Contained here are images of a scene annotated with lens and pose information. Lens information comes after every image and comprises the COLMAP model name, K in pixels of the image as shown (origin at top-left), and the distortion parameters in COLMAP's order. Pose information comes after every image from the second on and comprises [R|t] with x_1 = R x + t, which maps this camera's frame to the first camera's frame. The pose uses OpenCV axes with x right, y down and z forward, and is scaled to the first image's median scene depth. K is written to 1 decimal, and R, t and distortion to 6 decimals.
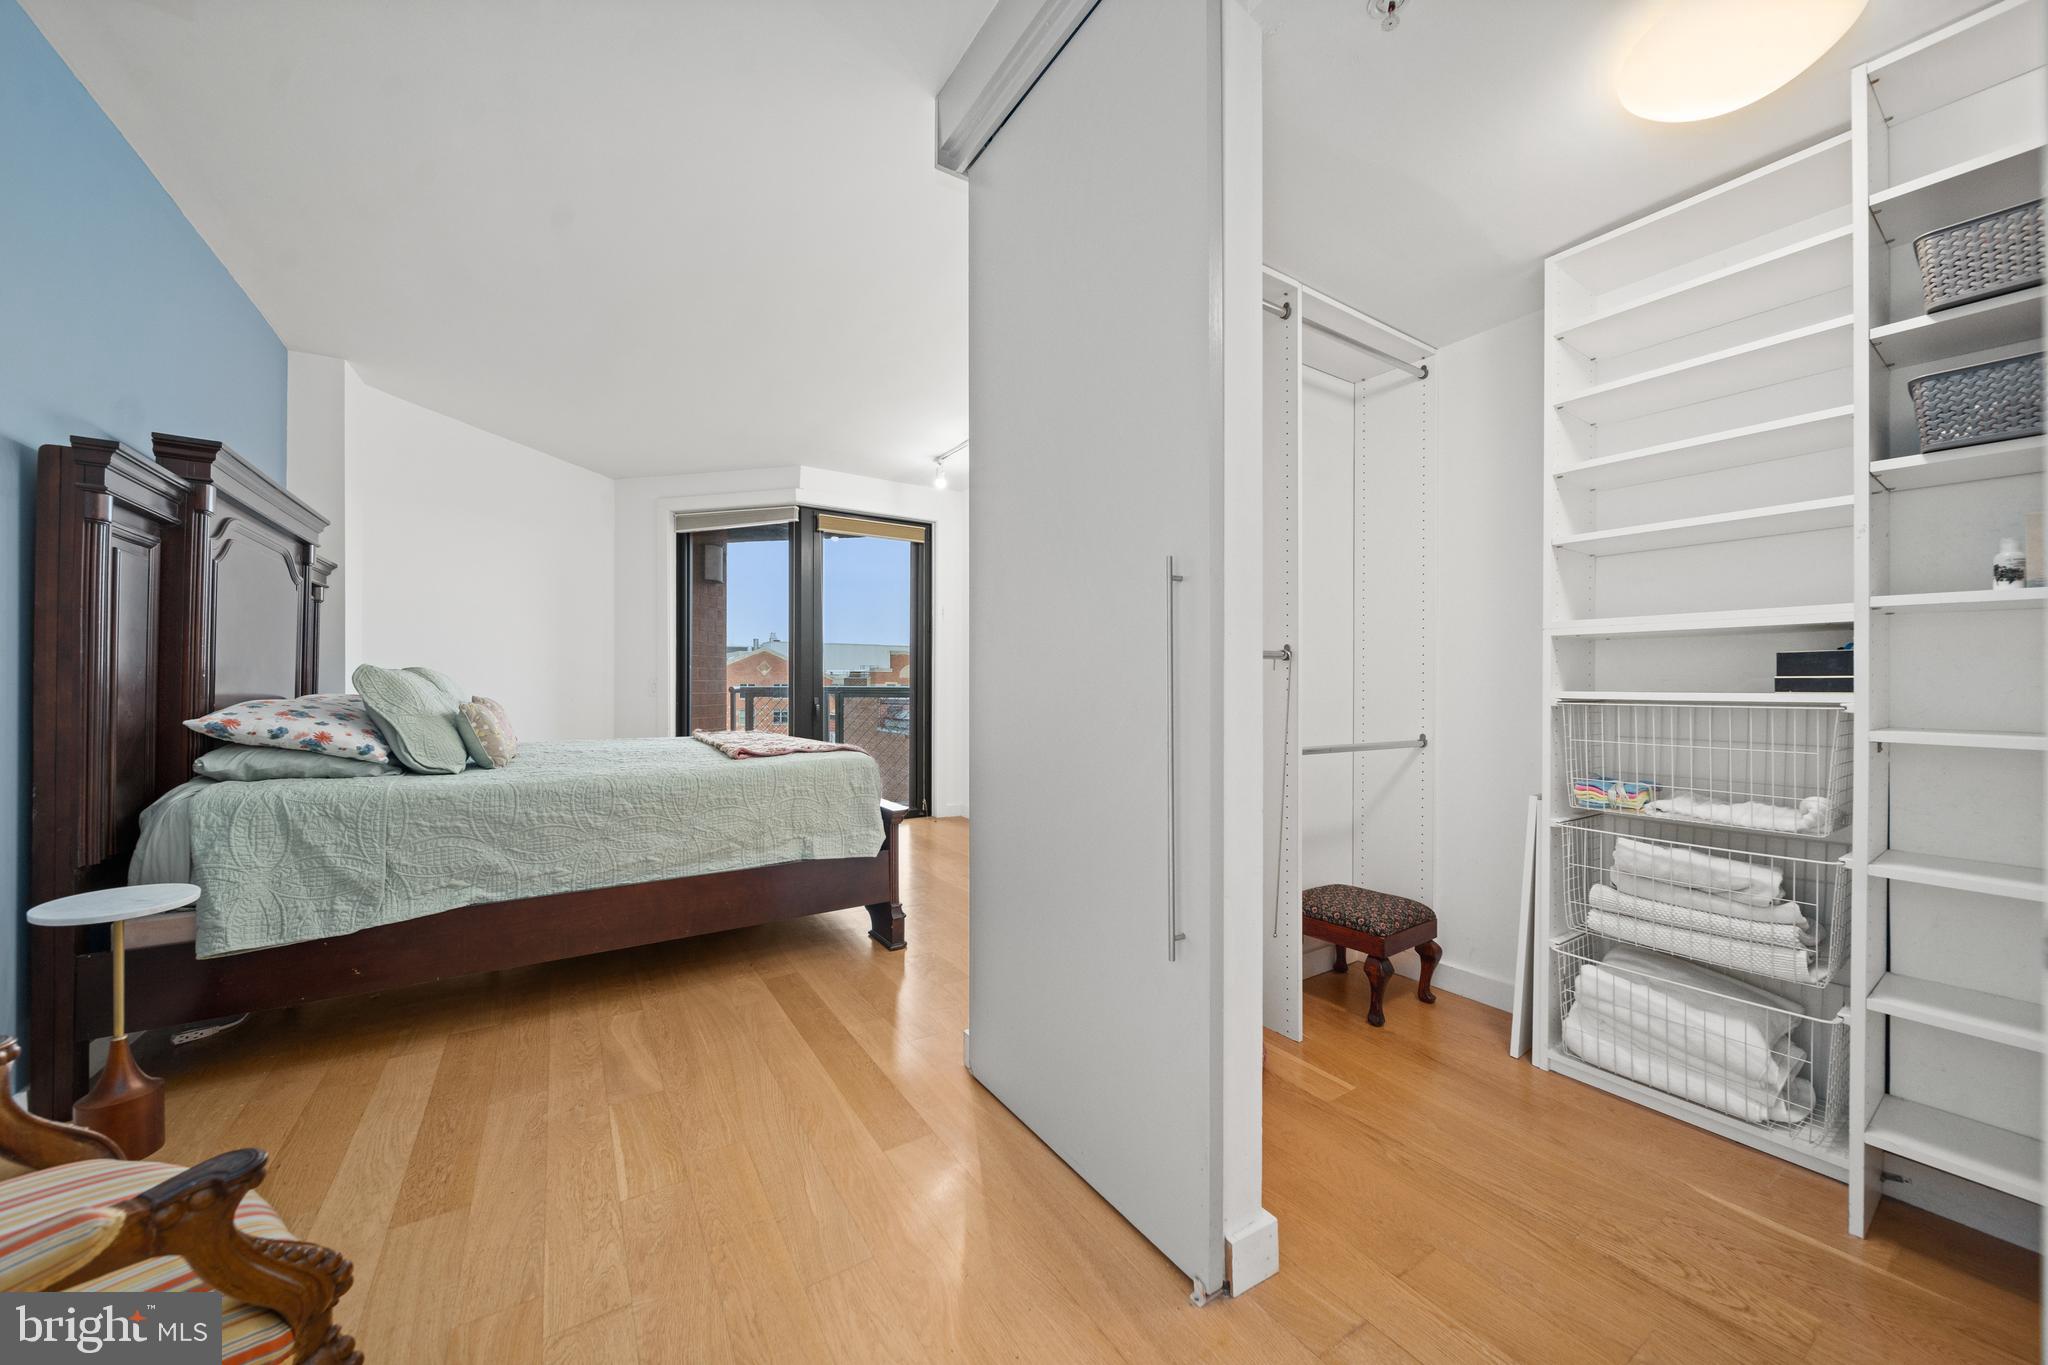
lens RADIAL K [[732.1, 0, 1027.3], [0, 732.1, 684.9], [0, 0, 1]] dist [-0.001610, -0.001451]
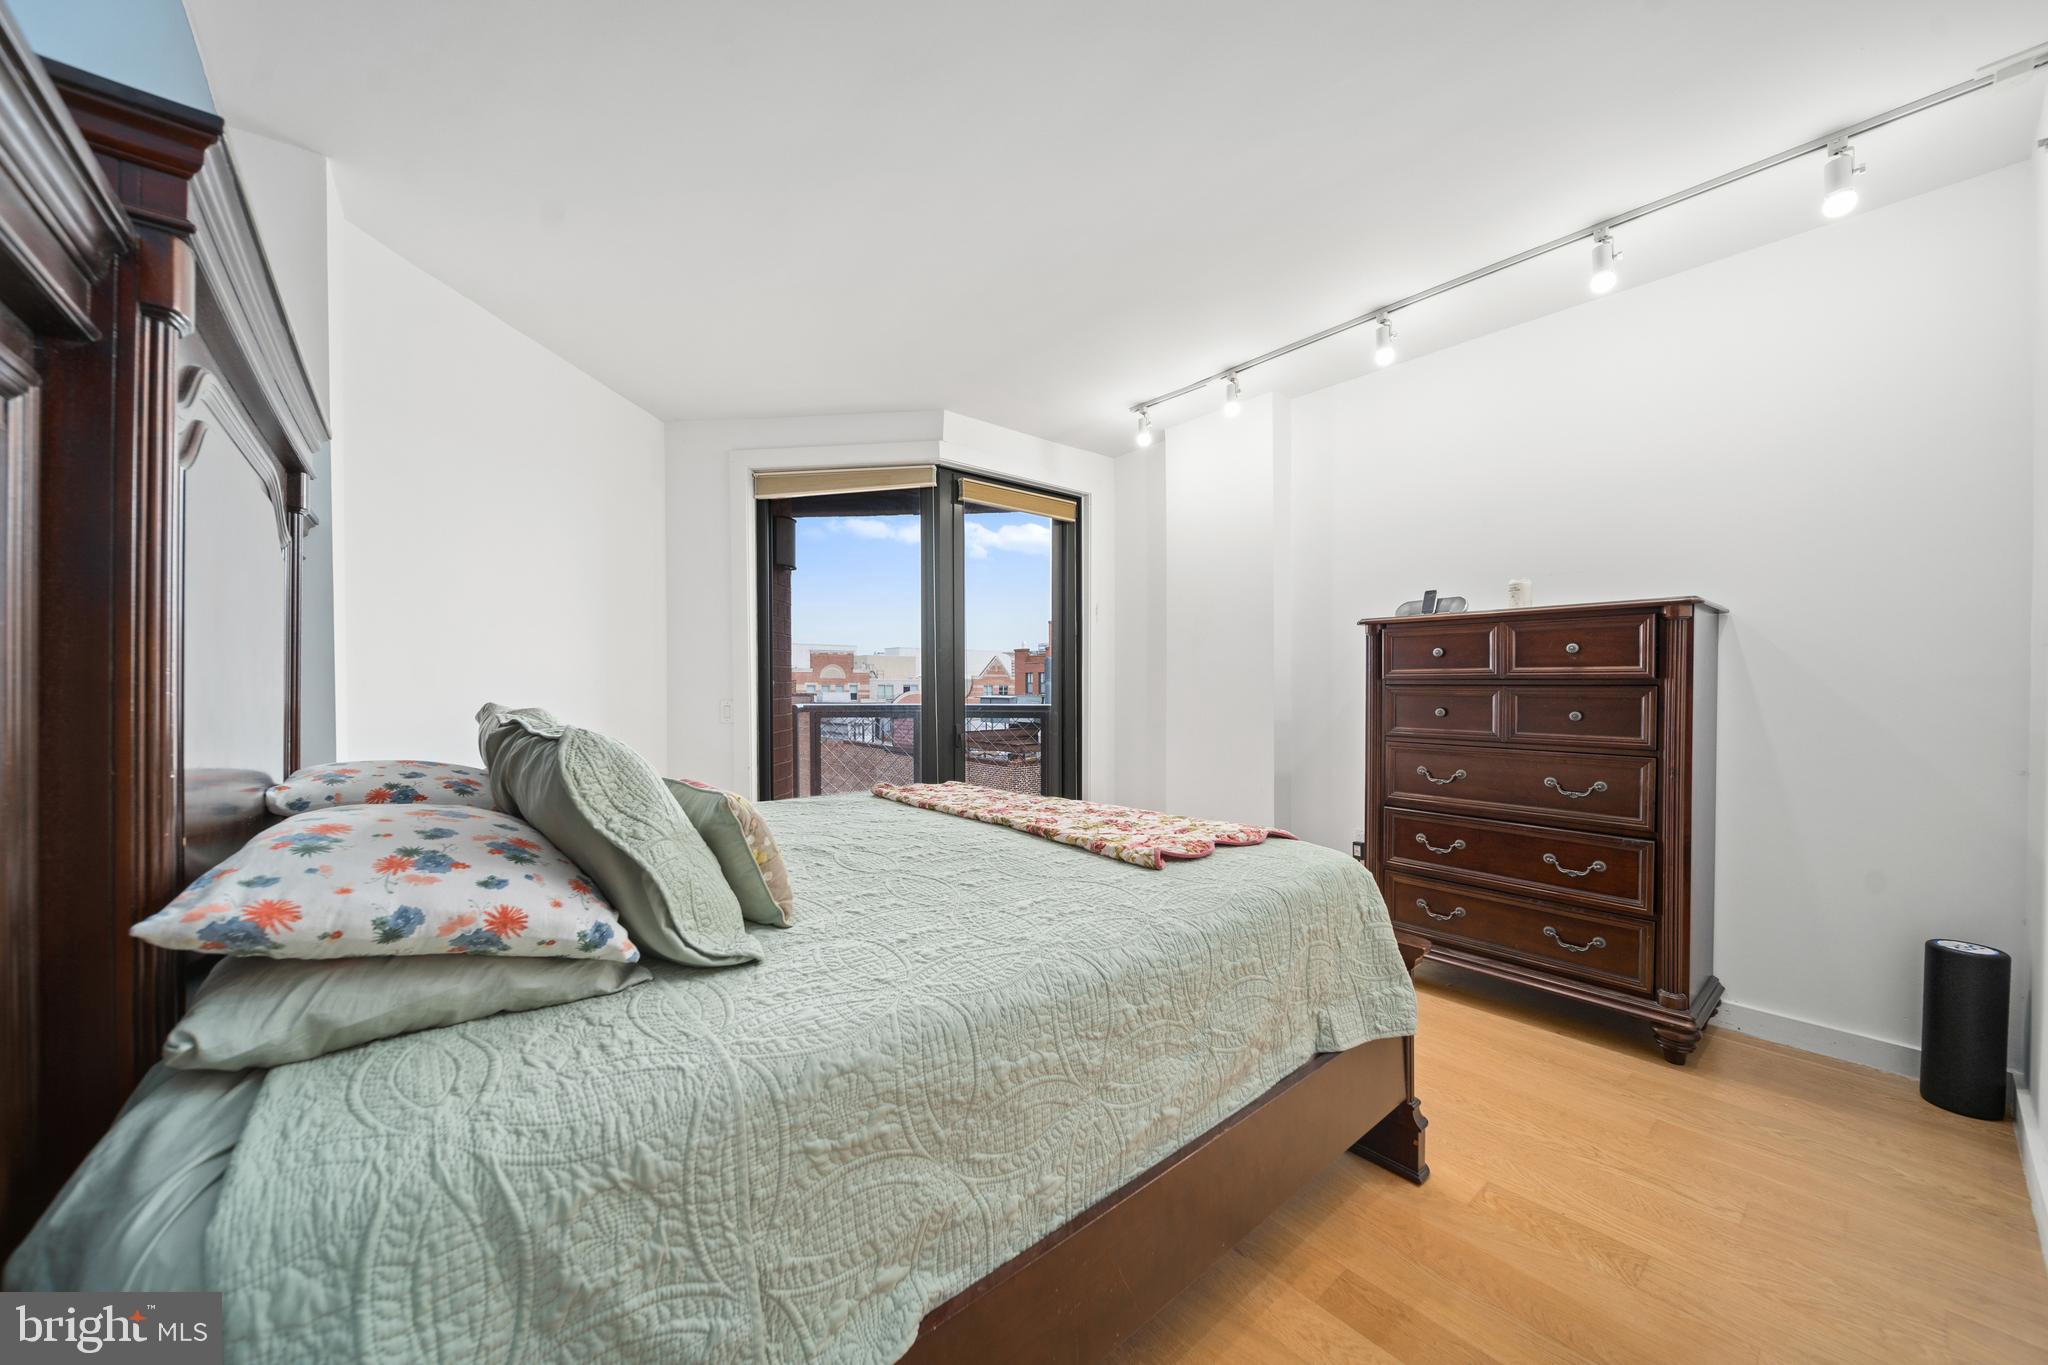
lens RADIAL K [[732.1, 0, 1011.6], [0, 732.1, 692.9], [0, 0, 1]] dist [-0.001610, -0.001451]
pose [[0.993077, -0.003064, 0.117422, -0.715658], [0.001637, 0.999924, 0.012243, -0.053134], [-0.117451, -0.011966, 0.993007, 0.560174]]
